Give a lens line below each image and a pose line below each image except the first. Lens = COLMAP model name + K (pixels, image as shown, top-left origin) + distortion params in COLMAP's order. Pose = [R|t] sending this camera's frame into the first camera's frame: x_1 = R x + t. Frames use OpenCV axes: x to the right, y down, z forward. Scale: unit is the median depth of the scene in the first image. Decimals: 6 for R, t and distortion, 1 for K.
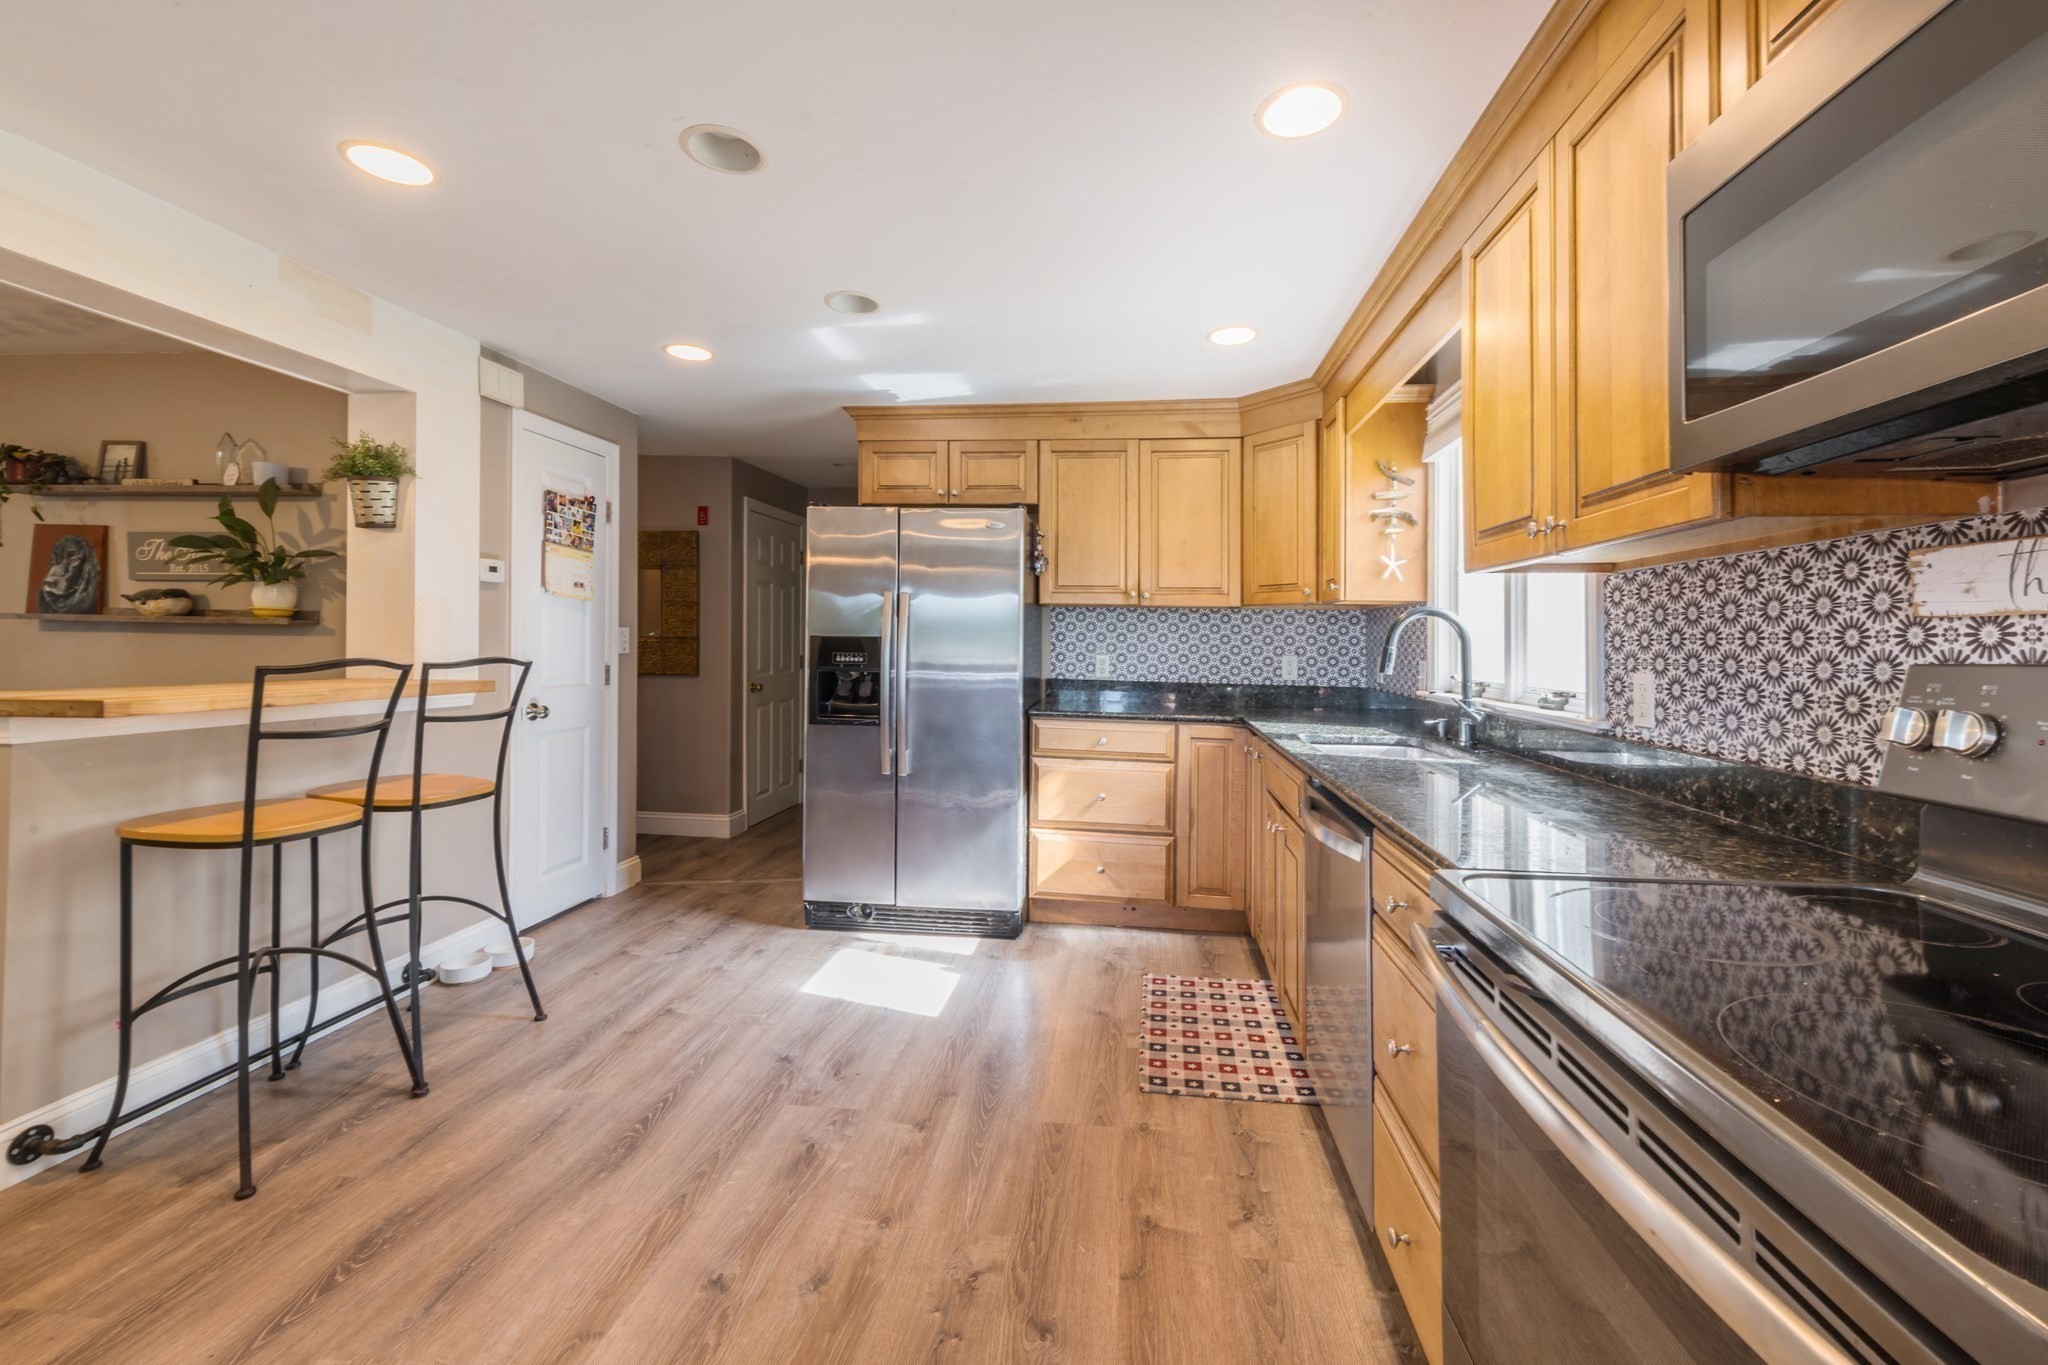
lens RADIAL K [[796.4, 0, 1043.7], [0, 796.4, 681.4], [0, 0, 1]] dist [0.002512, -0.000003]
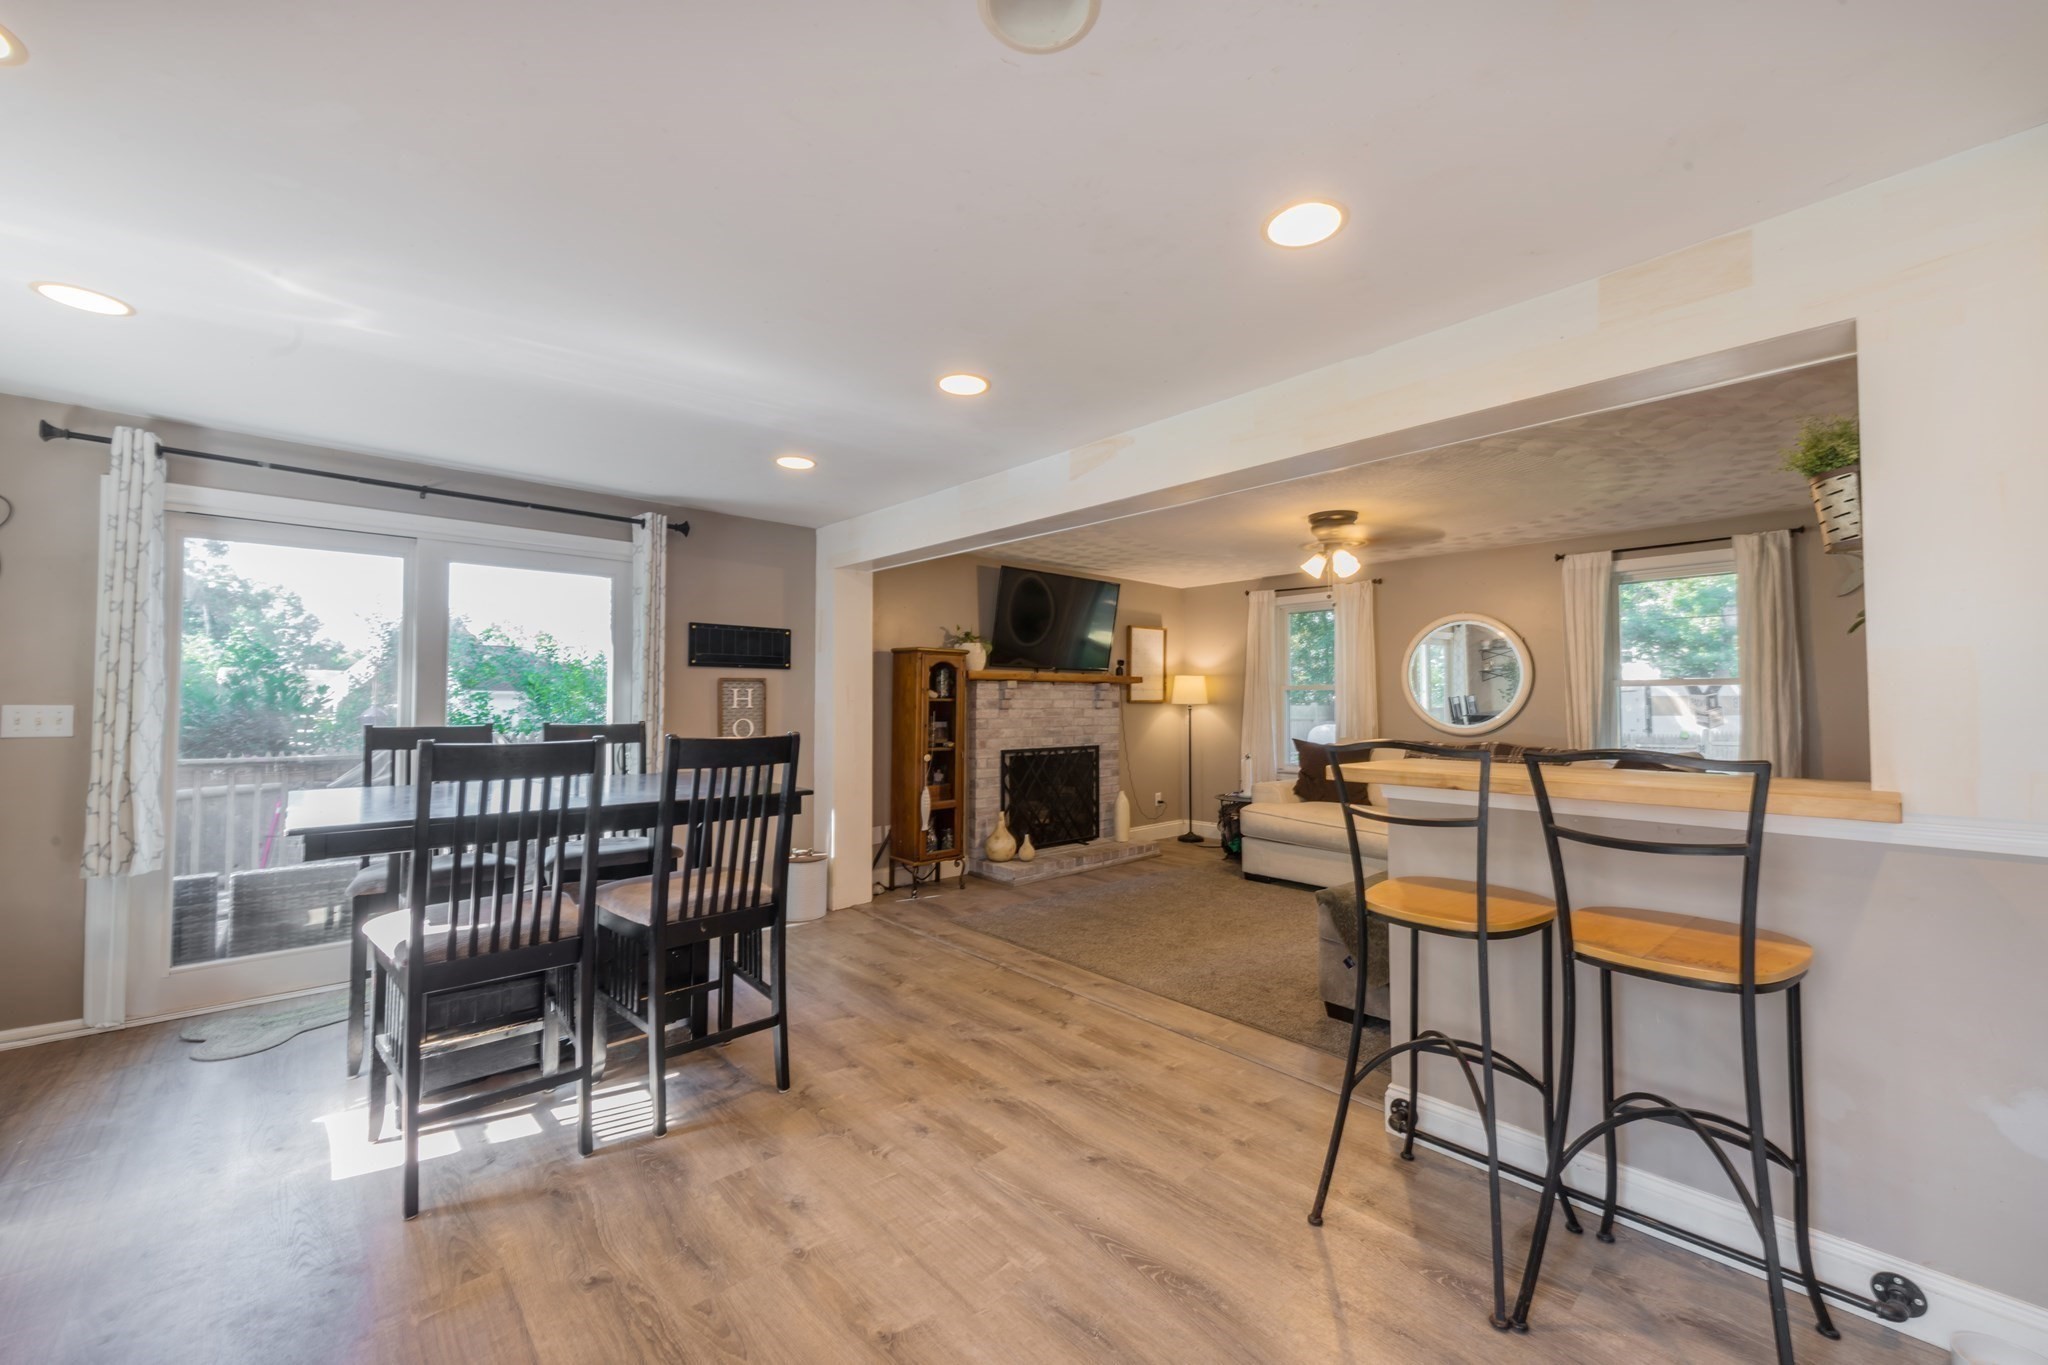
lens RADIAL K [[796.4, 0, 1043.7], [0, 796.4, 681.4], [0, 0, 1]] dist [0.002512, -0.000003]
pose [[-0.655696, -0.040588, -0.753934, 0.065223], [-0.050798, 0.998663, -0.009585, -0.044761], [0.753315, 0.032013, -0.656881, 0.902904]]
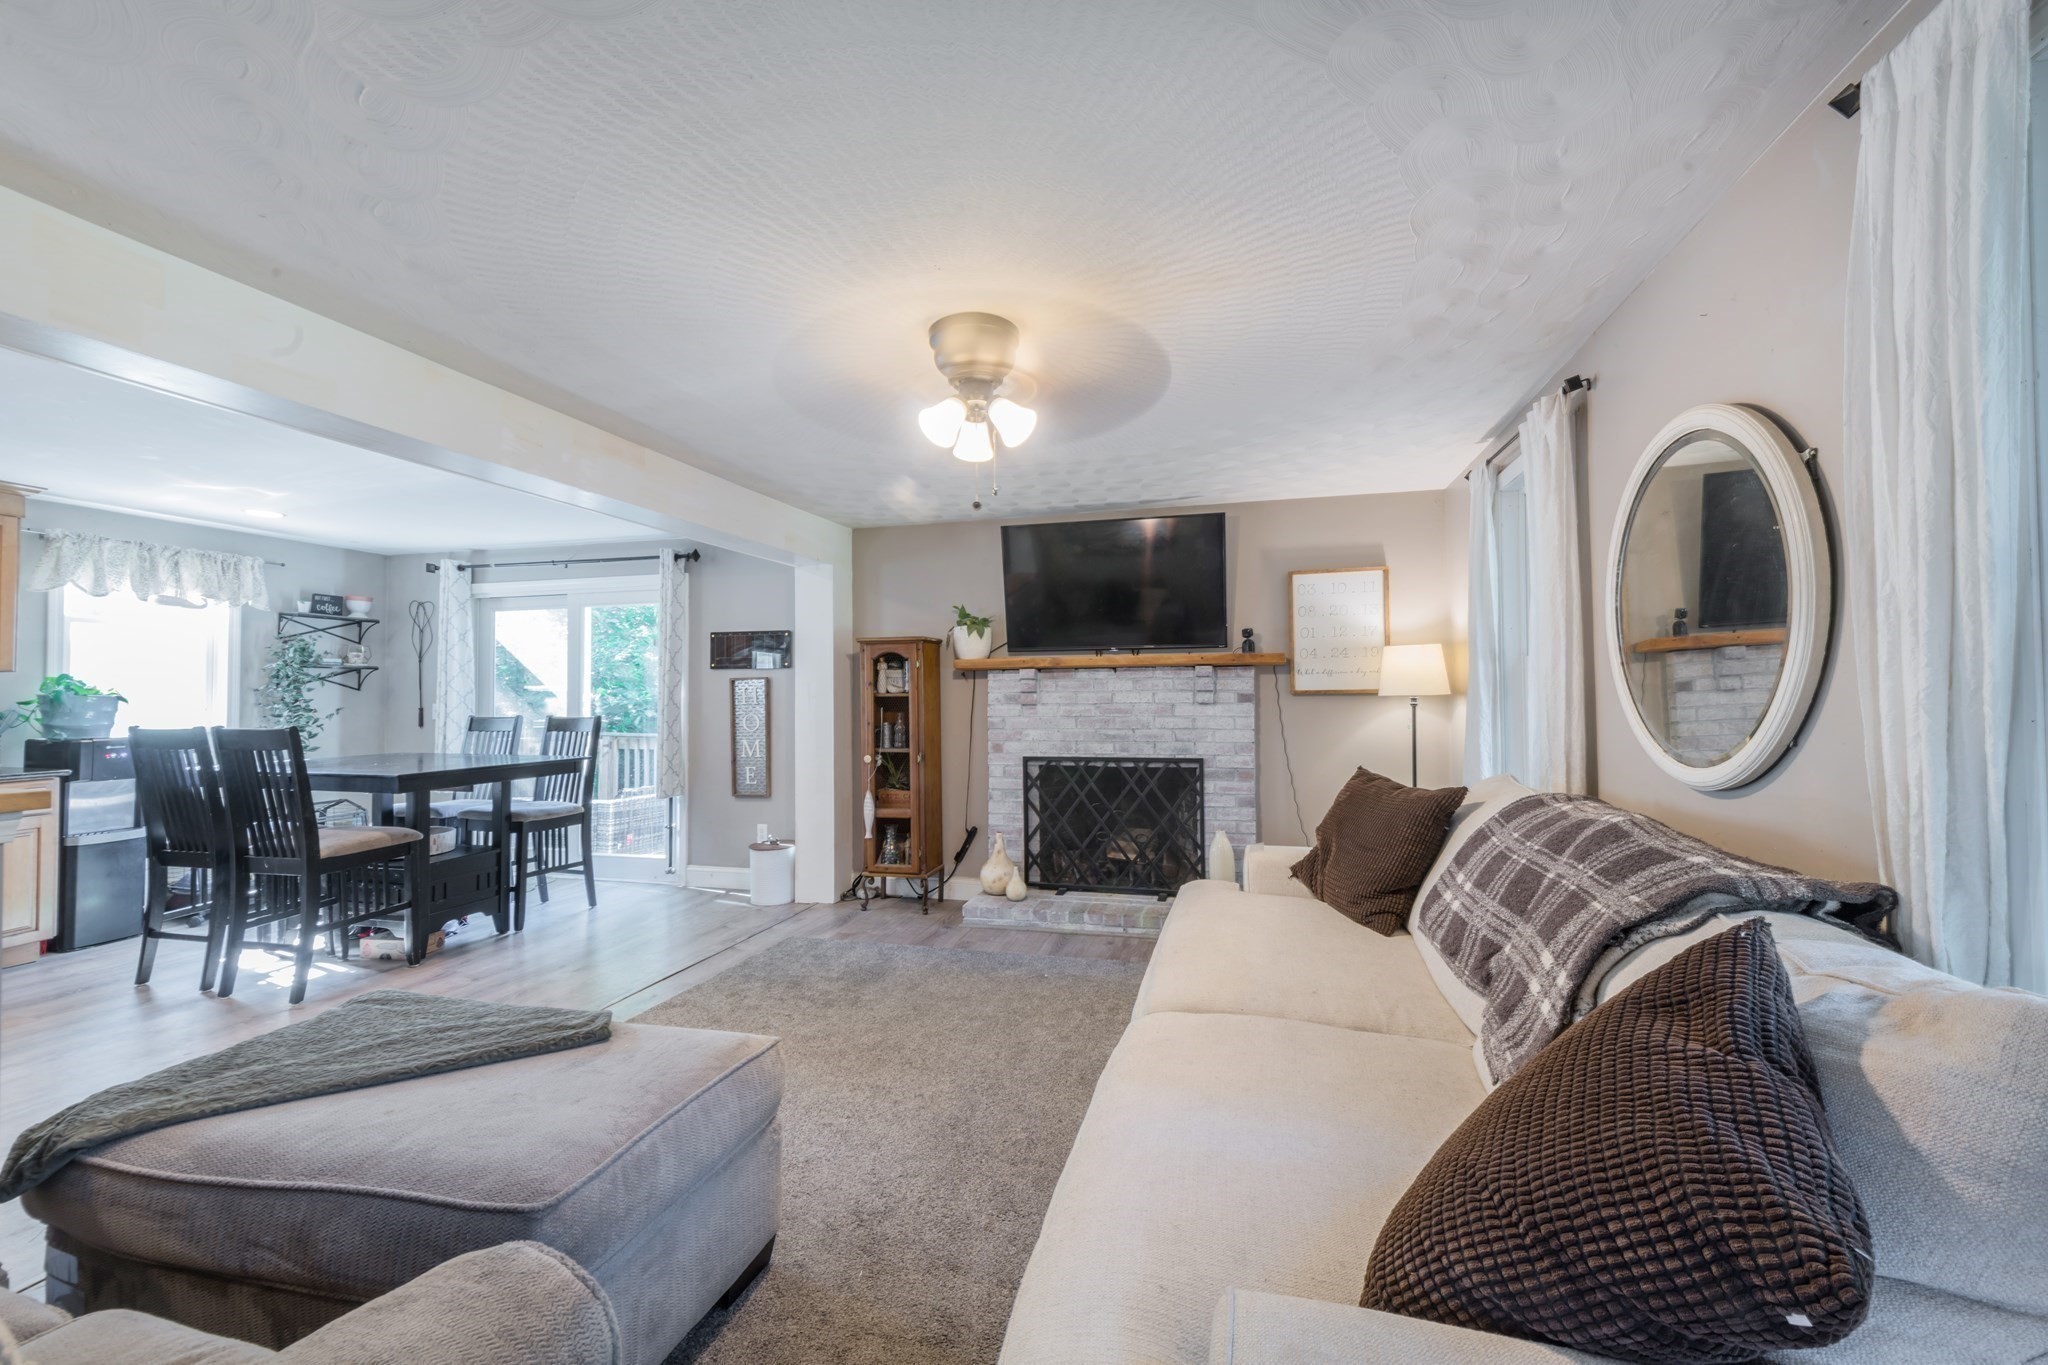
lens RADIAL K [[796.4, 0, 1043.7], [0, 796.4, 681.4], [0, 0, 1]] dist [0.002512, -0.000003]
pose [[-0.989922, -0.008798, 0.141342, -1.751040], [-0.004169, 0.999446, 0.033009, -0.092060], [-0.141554, 0.032087, -0.989410, 1.096090]]
